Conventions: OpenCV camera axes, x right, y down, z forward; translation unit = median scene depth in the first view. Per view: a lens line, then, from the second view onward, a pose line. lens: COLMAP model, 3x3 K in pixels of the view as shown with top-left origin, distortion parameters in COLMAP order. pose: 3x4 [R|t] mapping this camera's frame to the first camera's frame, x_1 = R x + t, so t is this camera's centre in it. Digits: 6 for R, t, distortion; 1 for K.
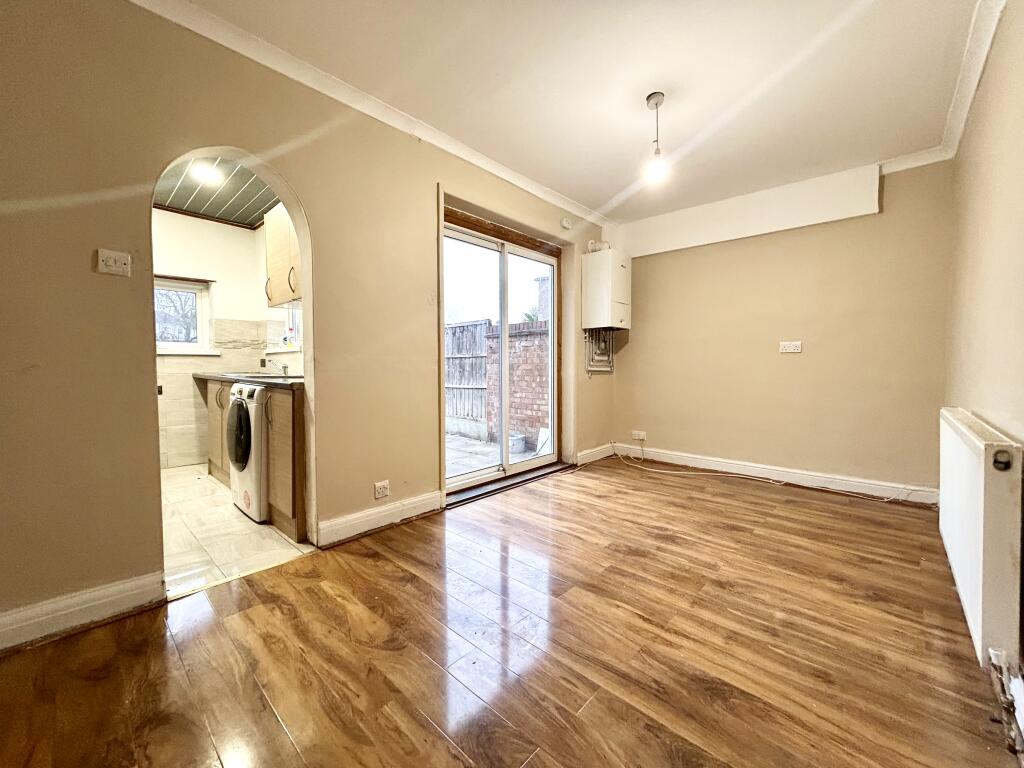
lens RADIAL K [[413.3, 0, 510.8], [0, 413.3, 380.4], [0, 0, 1]] dist [-0.005169, 0.003207]
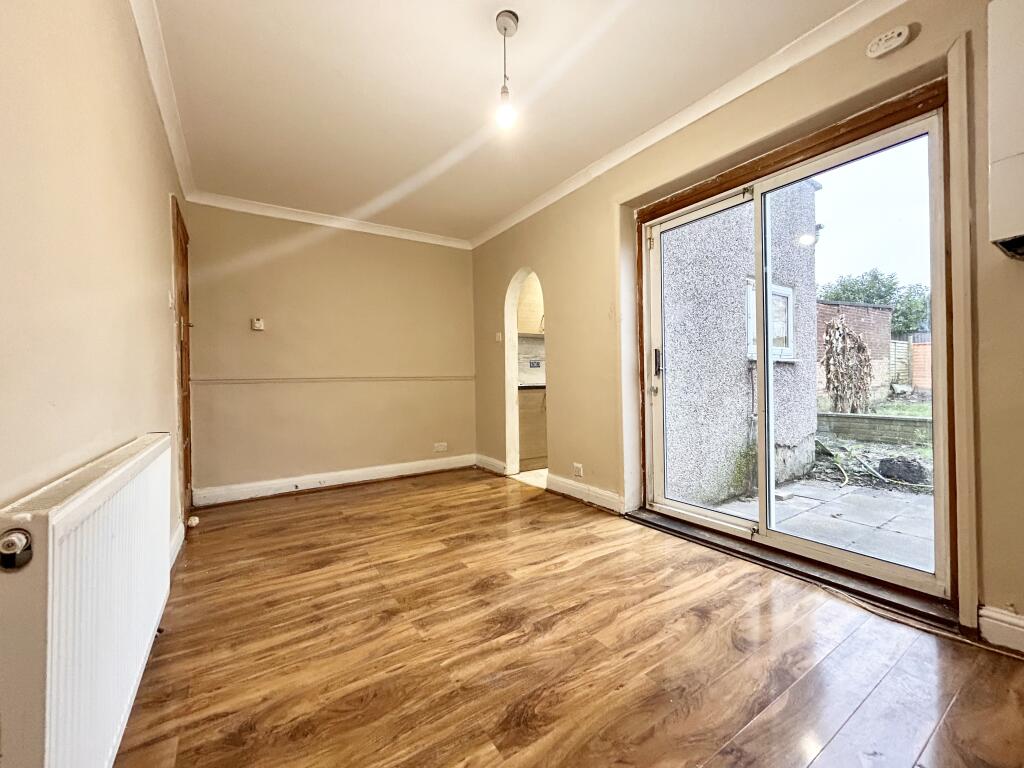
lens RADIAL K [[413.3, 0, 510.8], [0, 413.3, 380.4], [0, 0, 1]] dist [-0.005169, 0.003207]
pose [[-0.242059, 0.006558, -0.970239, 0.976951], [-0.018524, 0.999764, 0.011379, -0.028361], [0.970085, 0.020727, -0.241881, 1.078433]]
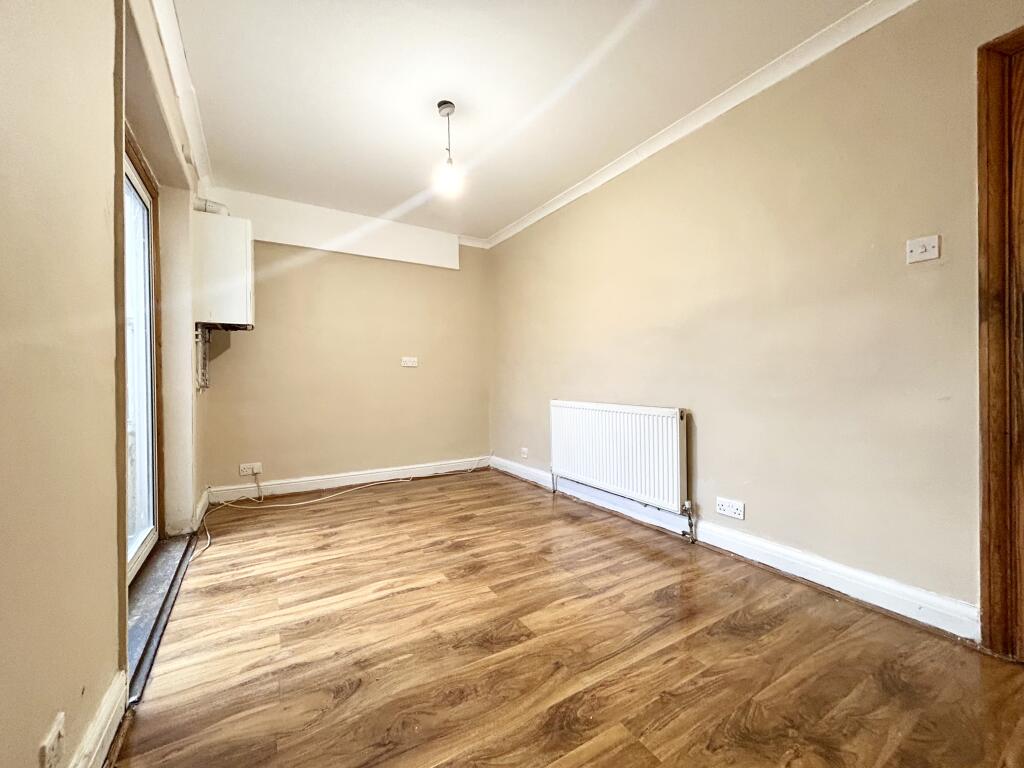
lens RADIAL K [[413.3, 0, 510.8], [0, 413.3, 380.4], [0, 0, 1]] dist [-0.005169, 0.003207]
pose [[0.273404, -0.003931, 0.961891, -0.512092], [0.043674, 0.999011, -0.008331, -0.007411], [-0.960907, 0.044288, 0.273306, 0.542088]]
